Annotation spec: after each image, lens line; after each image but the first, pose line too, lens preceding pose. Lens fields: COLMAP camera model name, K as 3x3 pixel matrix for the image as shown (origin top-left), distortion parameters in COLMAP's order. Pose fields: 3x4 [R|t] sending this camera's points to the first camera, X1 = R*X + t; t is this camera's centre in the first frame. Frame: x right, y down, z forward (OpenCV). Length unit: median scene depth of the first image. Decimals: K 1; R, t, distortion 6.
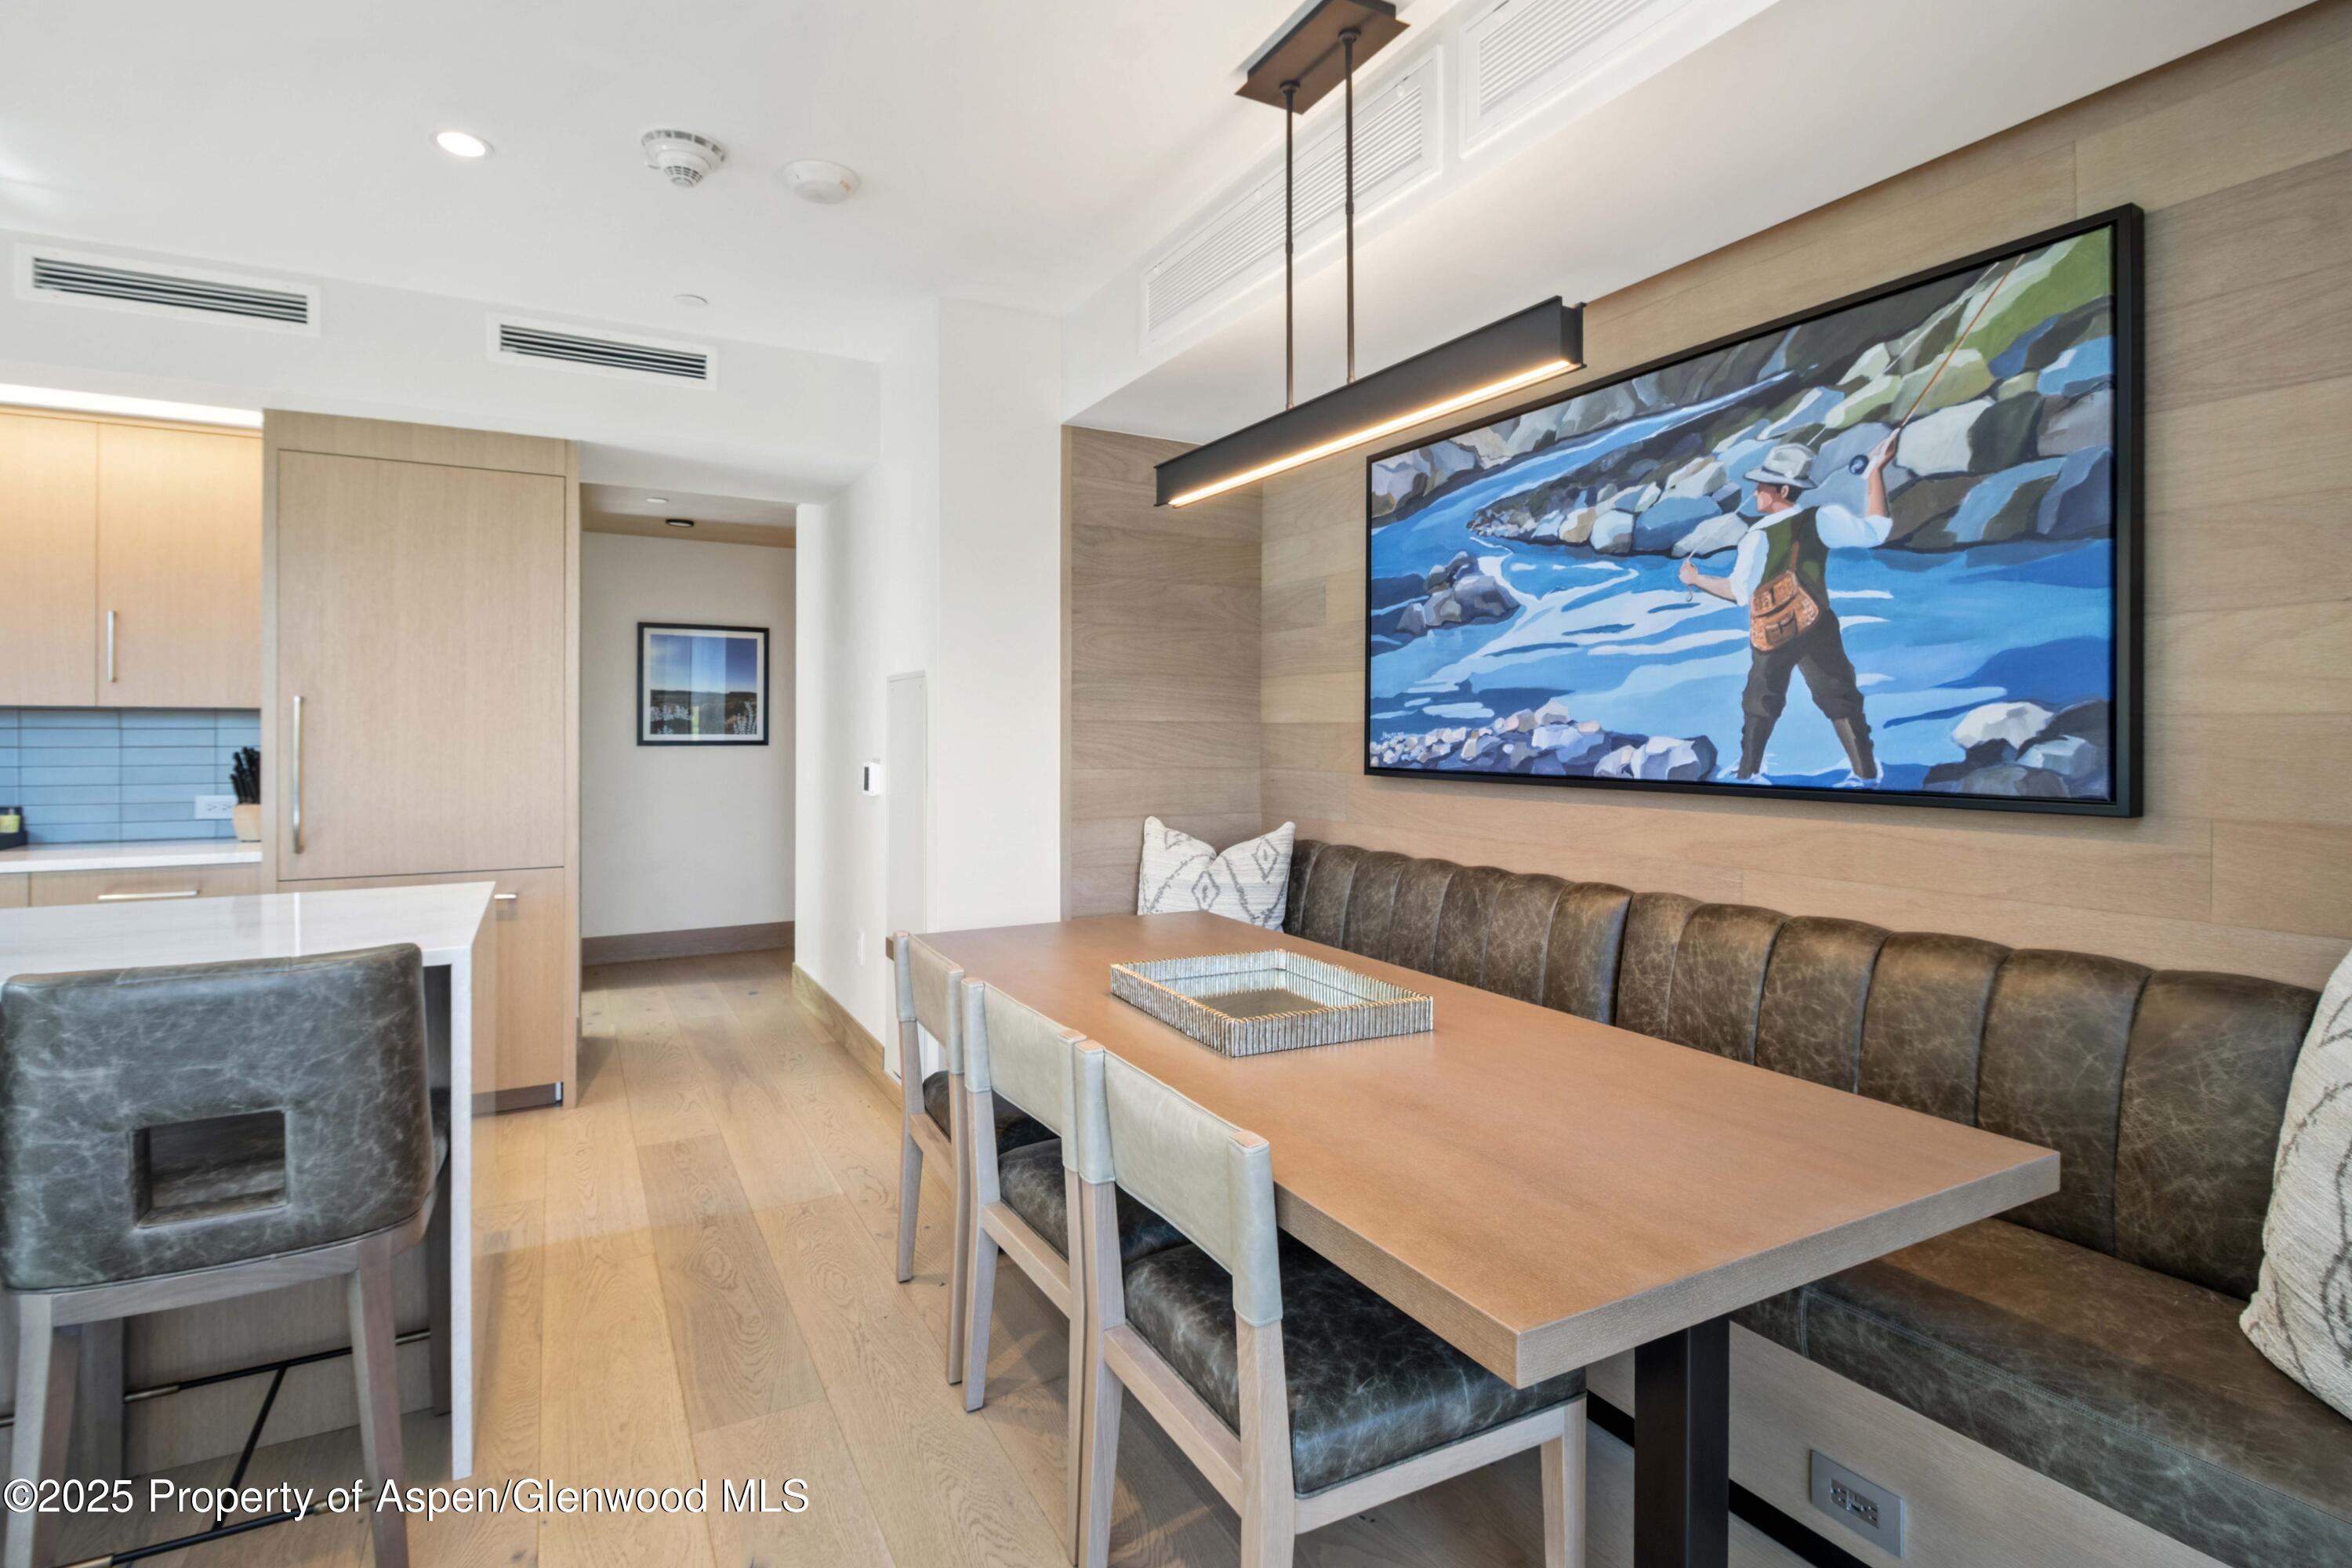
lens RADIAL K [[1127.7, 0, 1165.7], [0, 1127.7, 729.5], [0, 0, 1]] dist [0.000272, -0.001397]
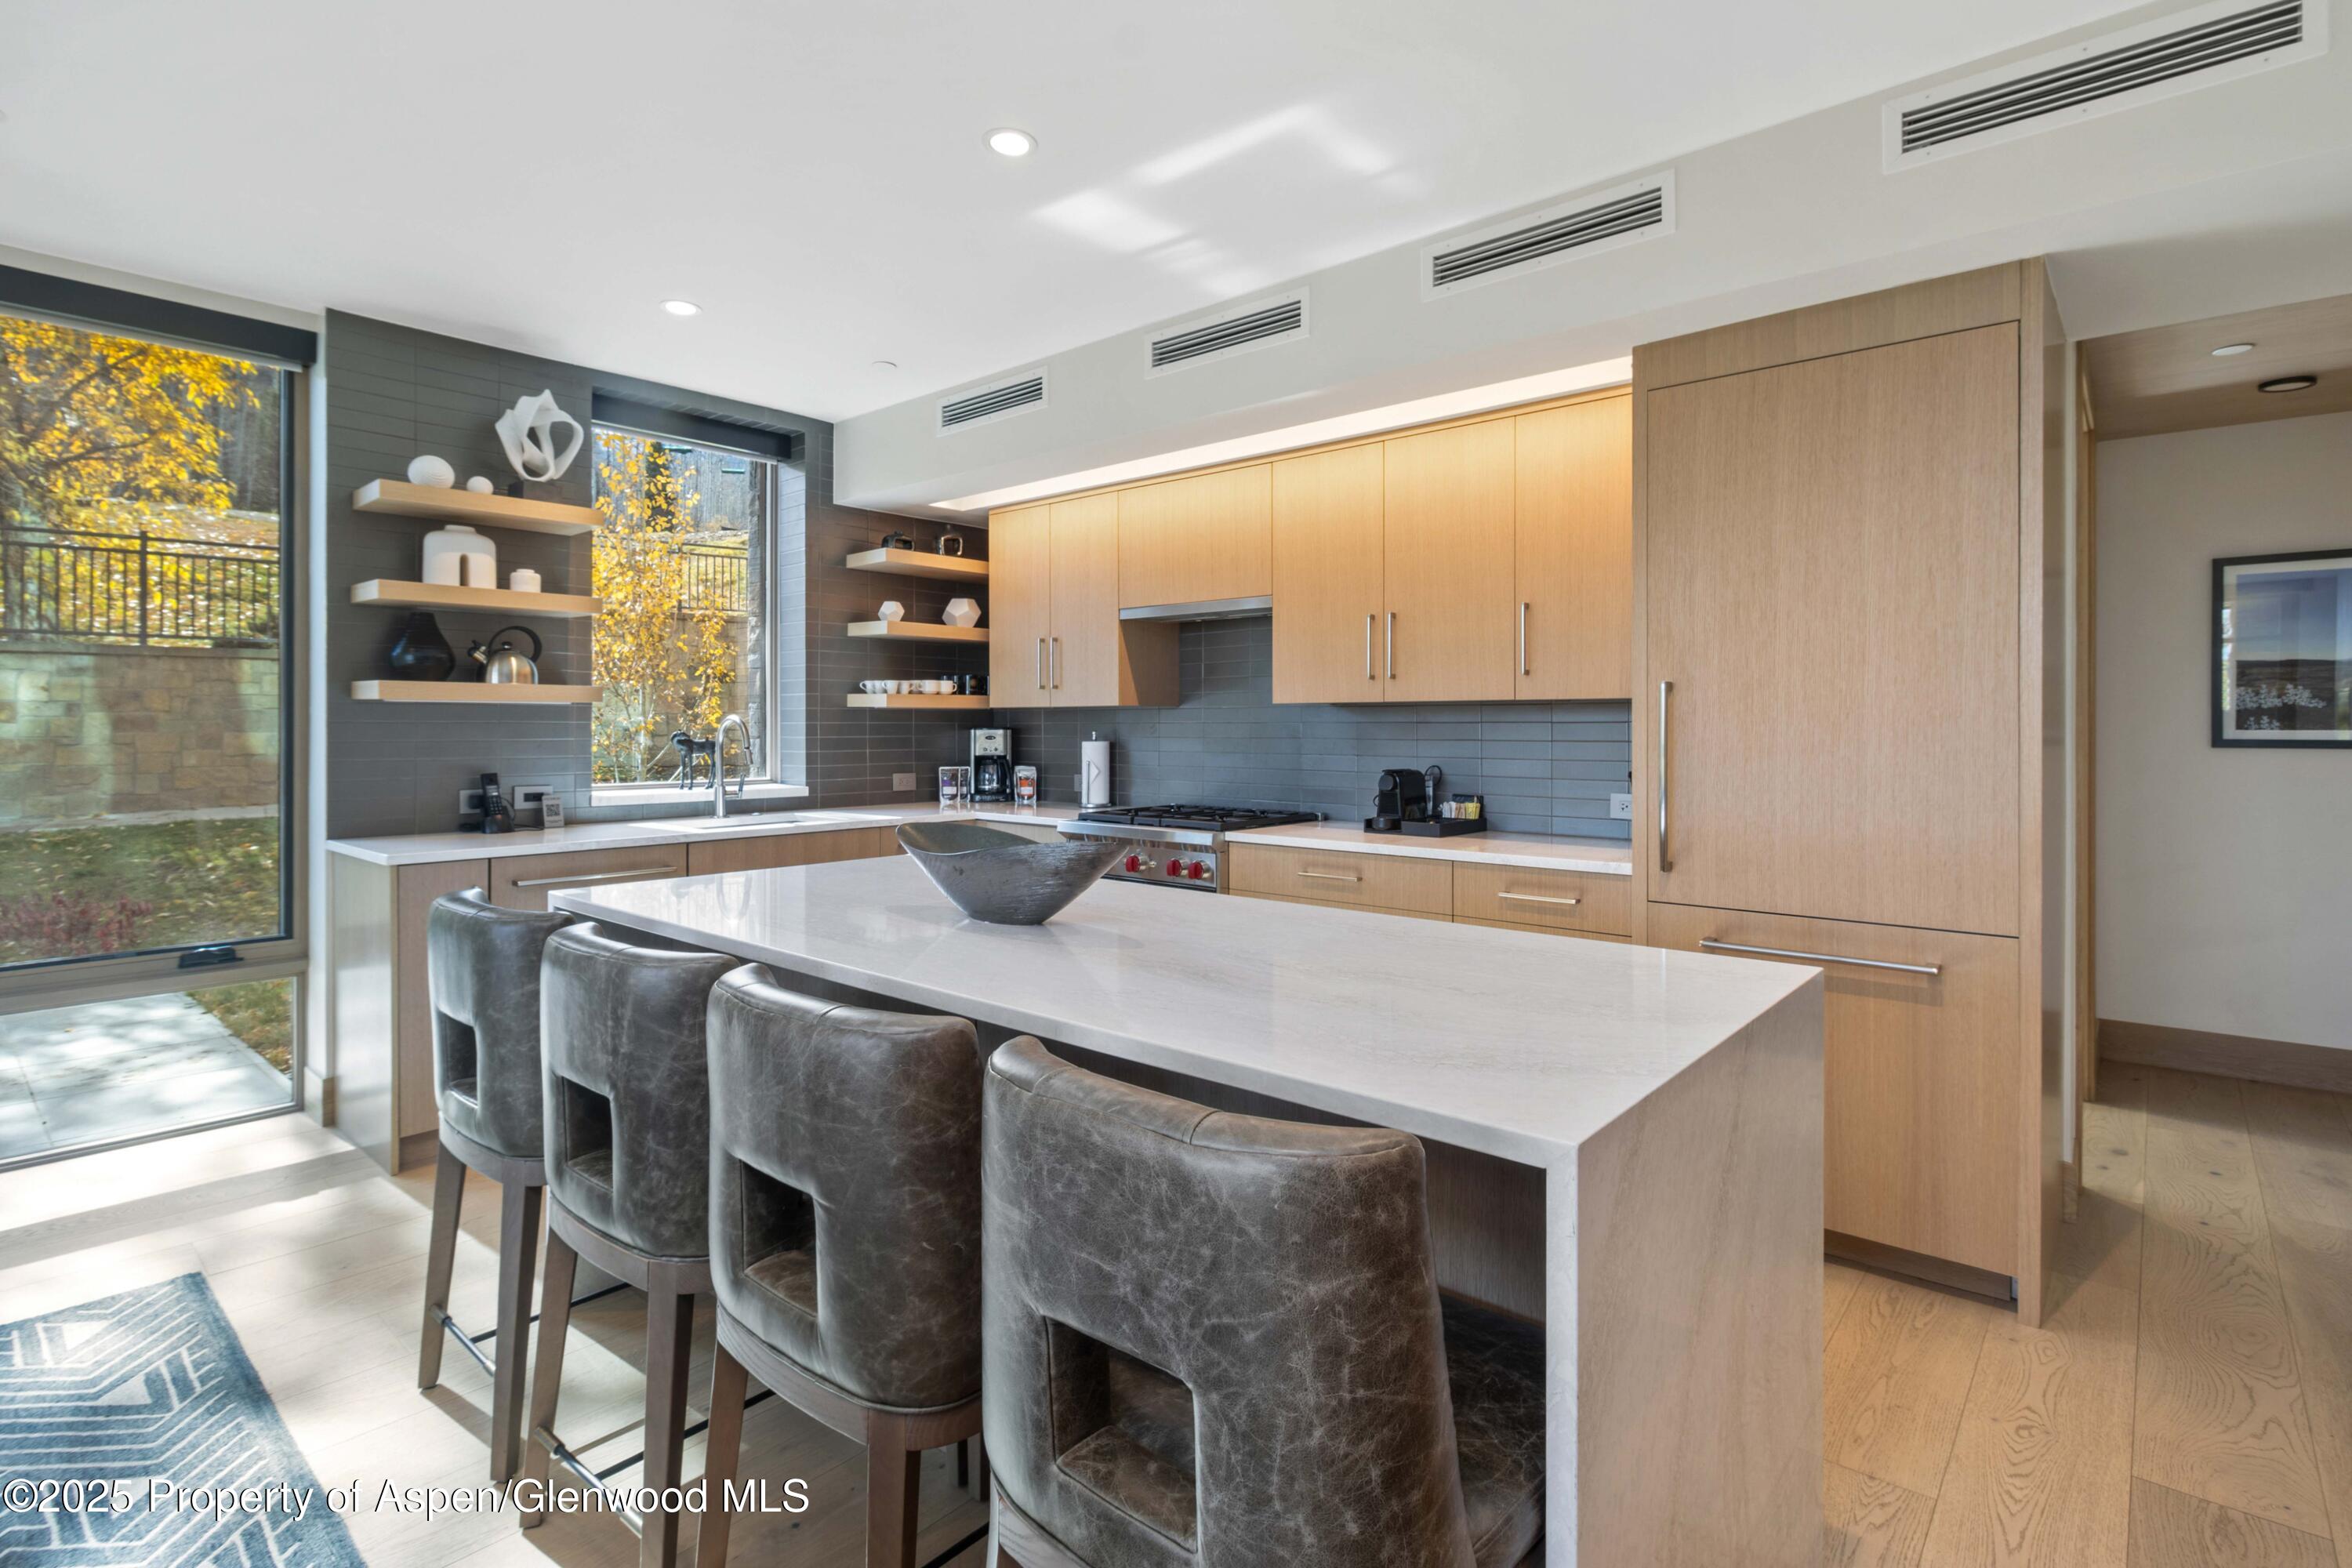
lens RADIAL K [[1127.7, 0, 1179.9], [0, 1127.7, 727.6], [0, 0, 1]] dist [0.000272, -0.001397]
pose [[0.352312, -0.000409, -0.935883, -0.125126], [0.001345, 0.999999, 0.000070, 0.003873], [0.935882, -0.001284, 0.352312, 0.392337]]
